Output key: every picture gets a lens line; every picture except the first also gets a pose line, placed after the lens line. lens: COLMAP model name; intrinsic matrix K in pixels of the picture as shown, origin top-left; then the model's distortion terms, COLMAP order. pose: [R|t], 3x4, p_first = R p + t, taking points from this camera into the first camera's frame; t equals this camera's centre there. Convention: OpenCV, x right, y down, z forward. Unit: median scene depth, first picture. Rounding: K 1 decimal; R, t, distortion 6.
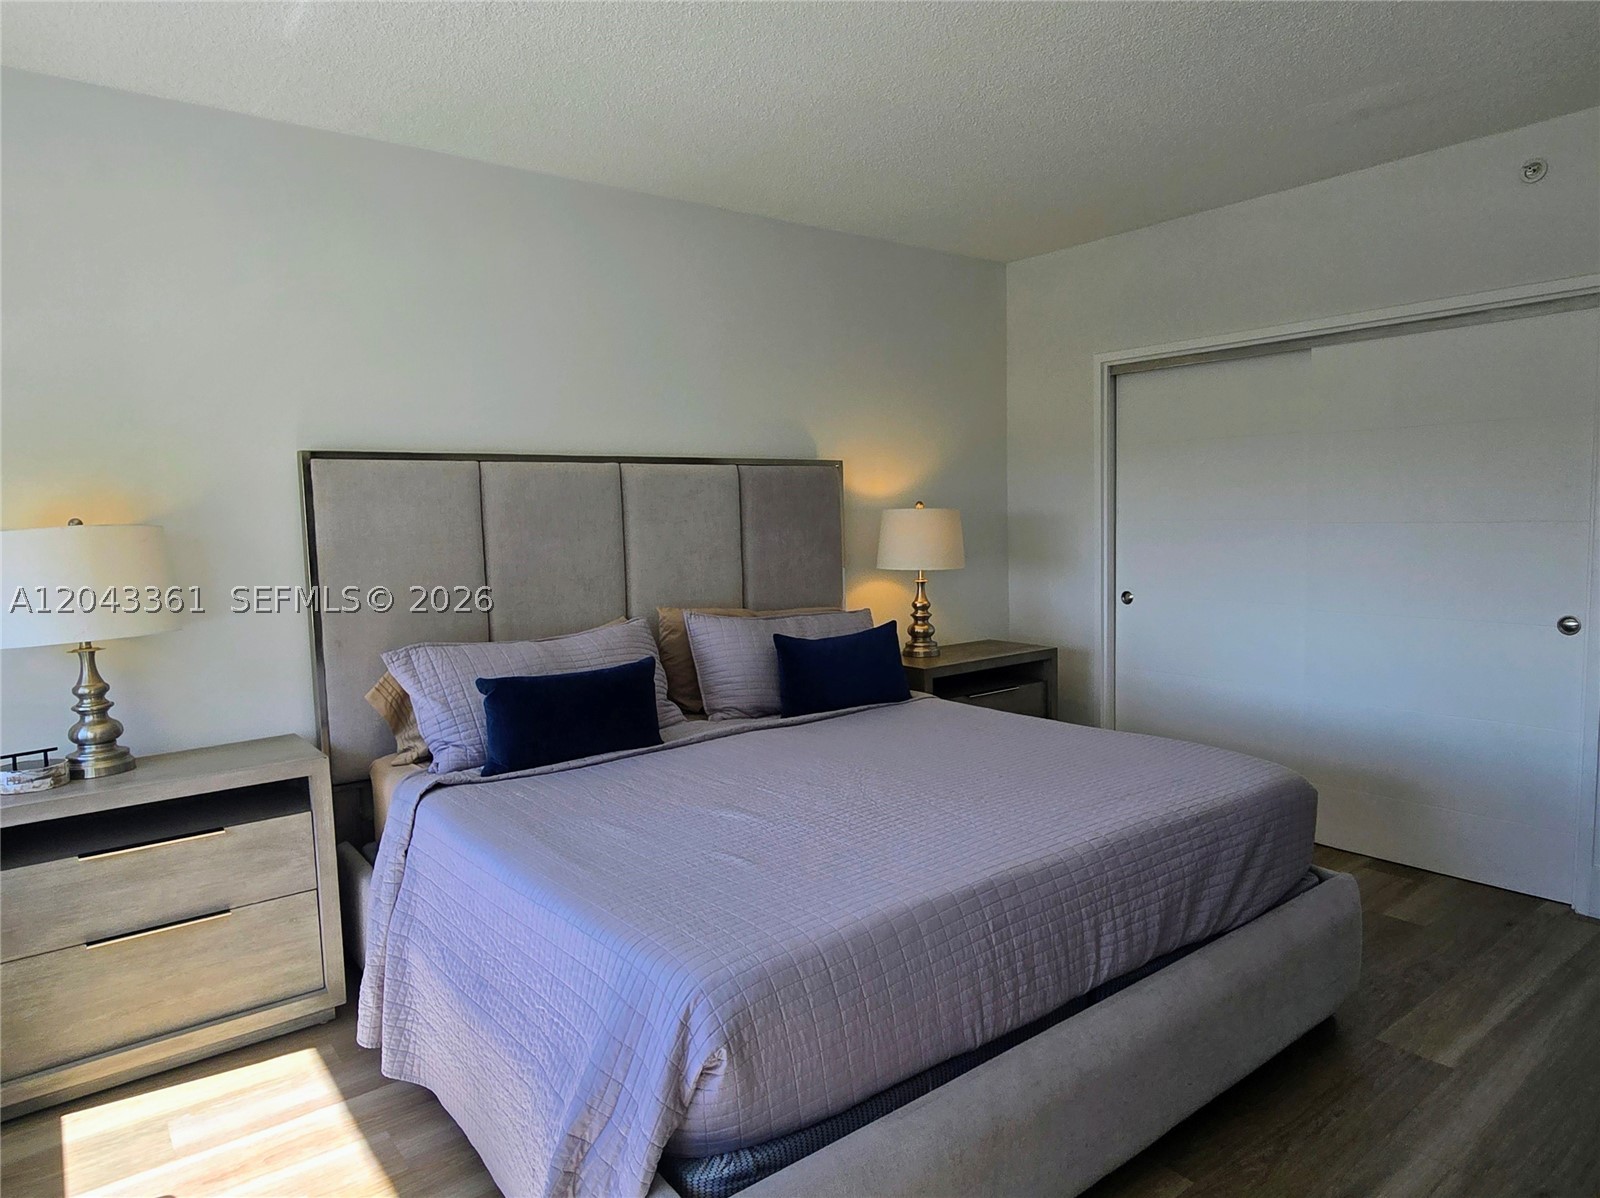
lens RADIAL K [[1002.4, 0, 800.0], [0, 1002.4, 599.0], [0, 0, 1]] dist [-0.000506, -0.001722]
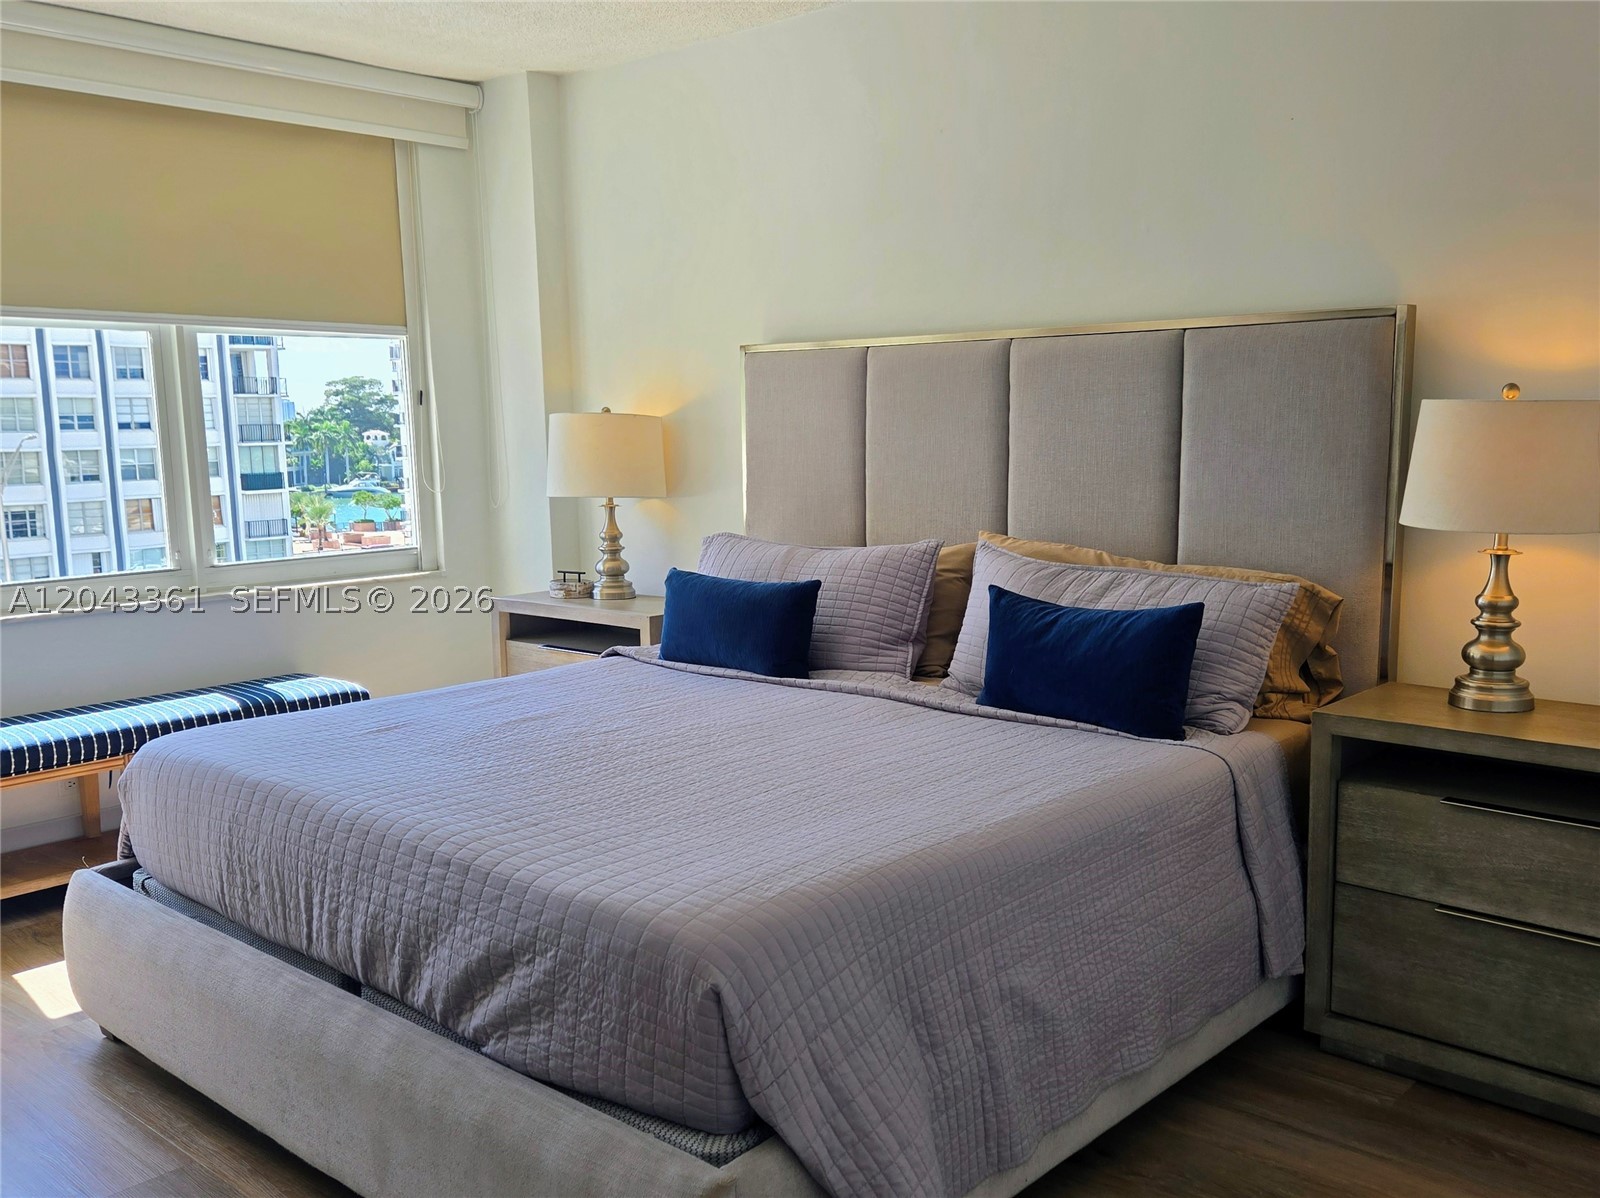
lens RADIAL K [[1417.1, 0, 800.0], [0, 1417.1, 599.0], [0, 0, 1]] dist [0.096930, -0.087587]
pose [[0.160321, 0.147047, -0.976050, 0.843909], [-0.073801, 0.987859, 0.136704, -0.072715], [0.984302, 0.050117, 0.169227, 0.641780]]
